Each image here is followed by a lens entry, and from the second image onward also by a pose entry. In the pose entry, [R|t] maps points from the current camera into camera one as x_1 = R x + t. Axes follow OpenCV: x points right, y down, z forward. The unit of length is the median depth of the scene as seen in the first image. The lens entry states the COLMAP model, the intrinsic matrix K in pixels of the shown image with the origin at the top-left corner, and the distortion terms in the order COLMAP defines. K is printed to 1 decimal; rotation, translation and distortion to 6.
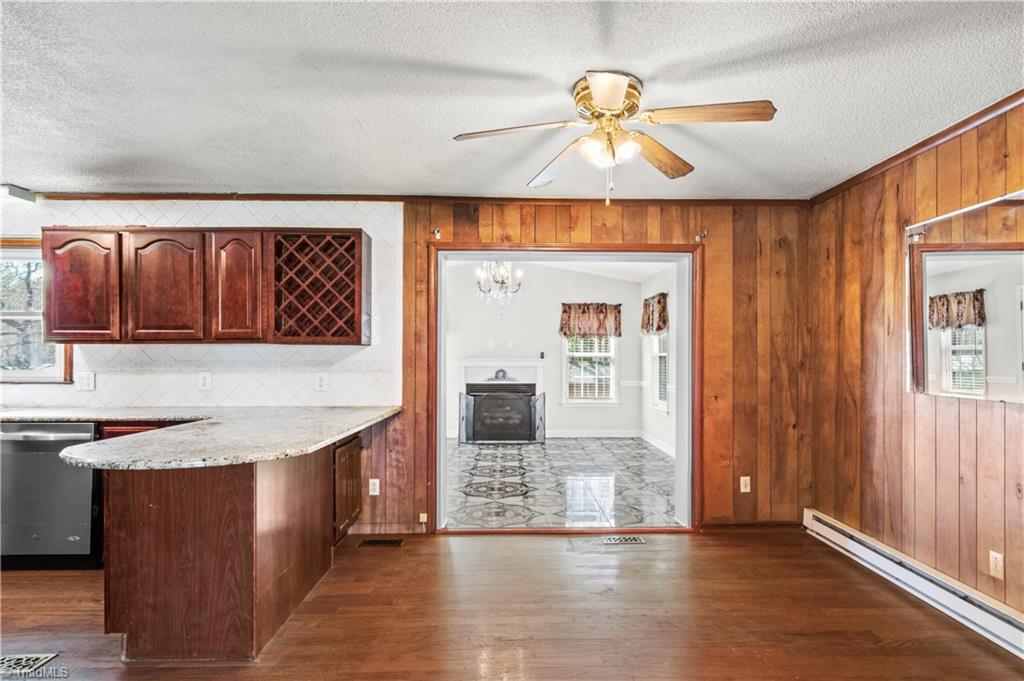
lens RADIAL K [[561.8, 0, 517.8], [0, 561.8, 357.2], [0, 0, 1]] dist [0.001557, -0.002800]
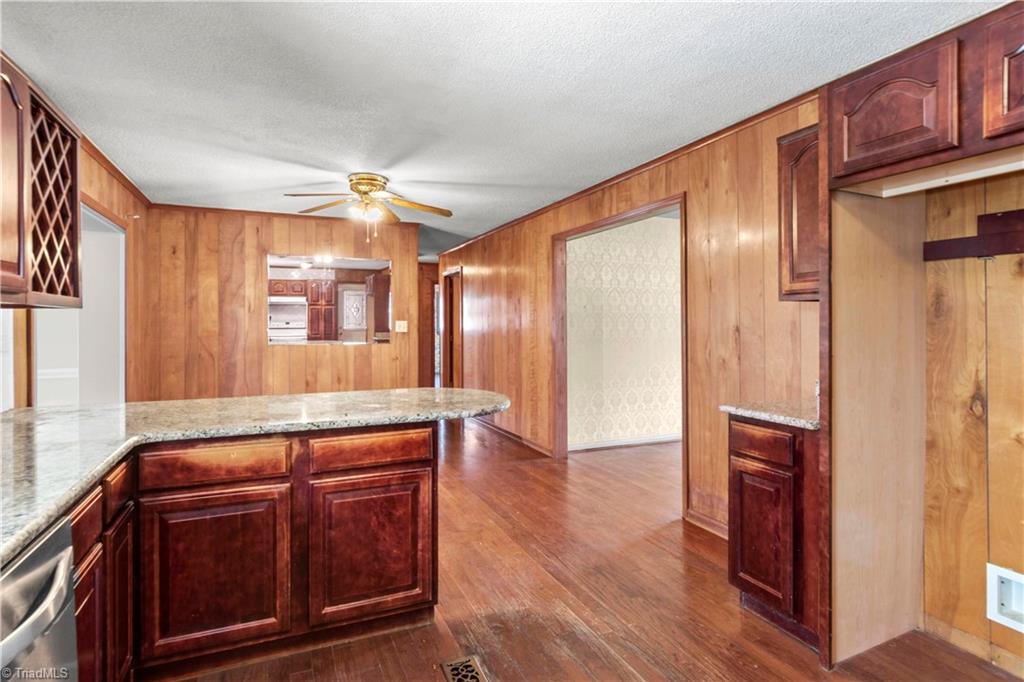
lens RADIAL K [[561.8, 0, 544.2], [0, 561.8, 322.7], [0, 0, 1]] dist [0.001557, -0.002800]
pose [[-0.414643, 0.001615, 0.909983, -1.102208], [0.002316, 0.999997, -0.000720, -0.005781], [-0.909981, 0.001809, -0.414646, 0.780783]]
